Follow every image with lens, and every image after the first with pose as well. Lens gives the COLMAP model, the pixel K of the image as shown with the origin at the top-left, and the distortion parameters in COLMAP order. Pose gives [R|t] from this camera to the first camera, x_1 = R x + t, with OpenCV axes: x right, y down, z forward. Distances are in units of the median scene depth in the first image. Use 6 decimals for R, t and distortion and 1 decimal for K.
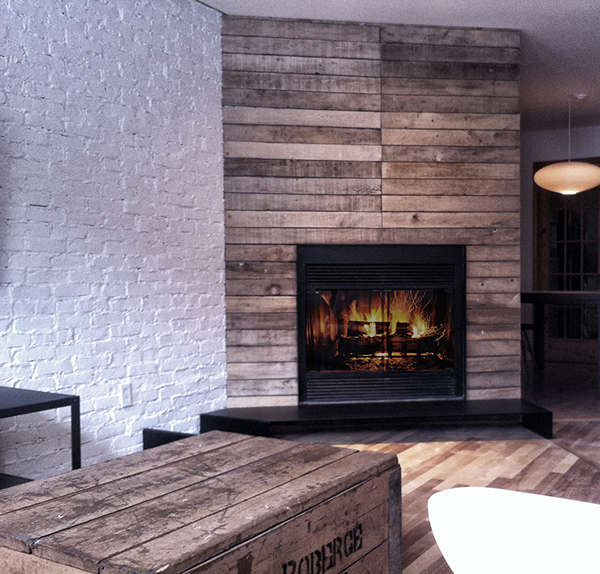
lens RADIAL K [[729.5, 0, 301.0], [0, 729.5, 292.8], [0, 0, 1]] dist [-0.038278, 0.000000]
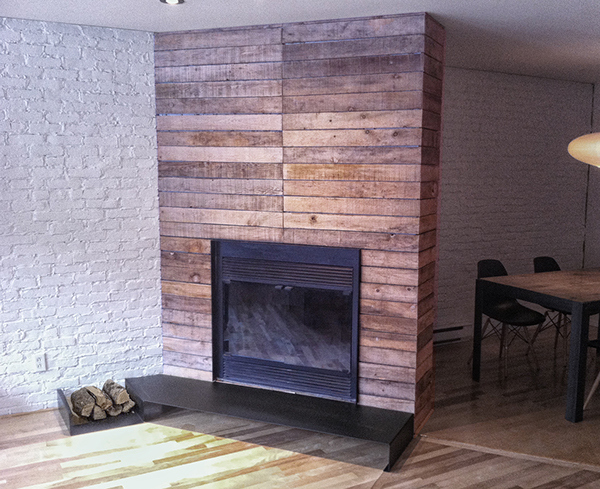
lens RADIAL K [[621.2, 0, 299.8], [0, 621.2, 240.5], [0, 0, 1]] dist [-0.035834, 0.000000]
pose [[0.873889, 0.065613, -0.481677, 0.561291], [-0.019674, 0.994811, 0.099818, -0.160654], [0.485727, -0.077754, 0.870645, 0.247411]]
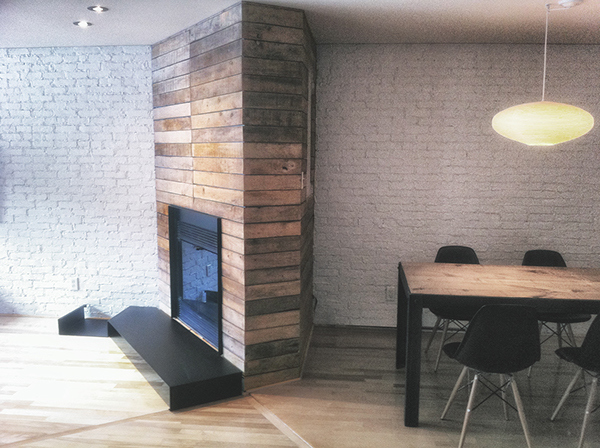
lens RADIAL K [[542.2, 0, 299.2], [0, 542.2, 222.8], [0, 0, 1]] dist [-0.013621, -0.039496]
pose [[0.454409, 0.116876, -0.883093, 1.019616], [-0.028346, 0.992751, 0.116803, -0.160066], [0.890342, -0.028044, 0.454428, 0.747713]]
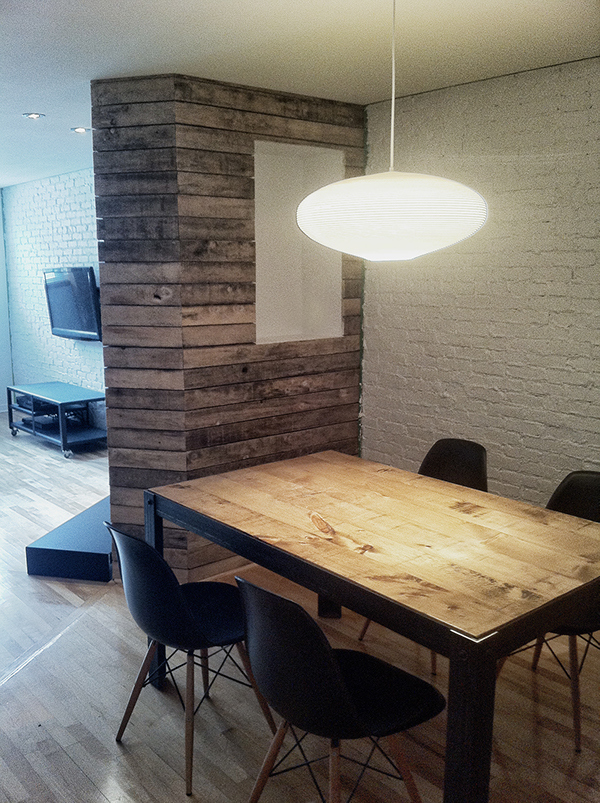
lens RADIAL K [[725.7, 0, 300.6], [0, 725.7, 394.1], [0, 0, 1]] dist [-0.013621, -0.039496]
pose [[-0.277332, 0.154927, -0.948201, 1.012694], [-0.016666, 0.985989, 0.165976, -0.174602], [0.960630, 0.061833, -0.270864, 1.450913]]
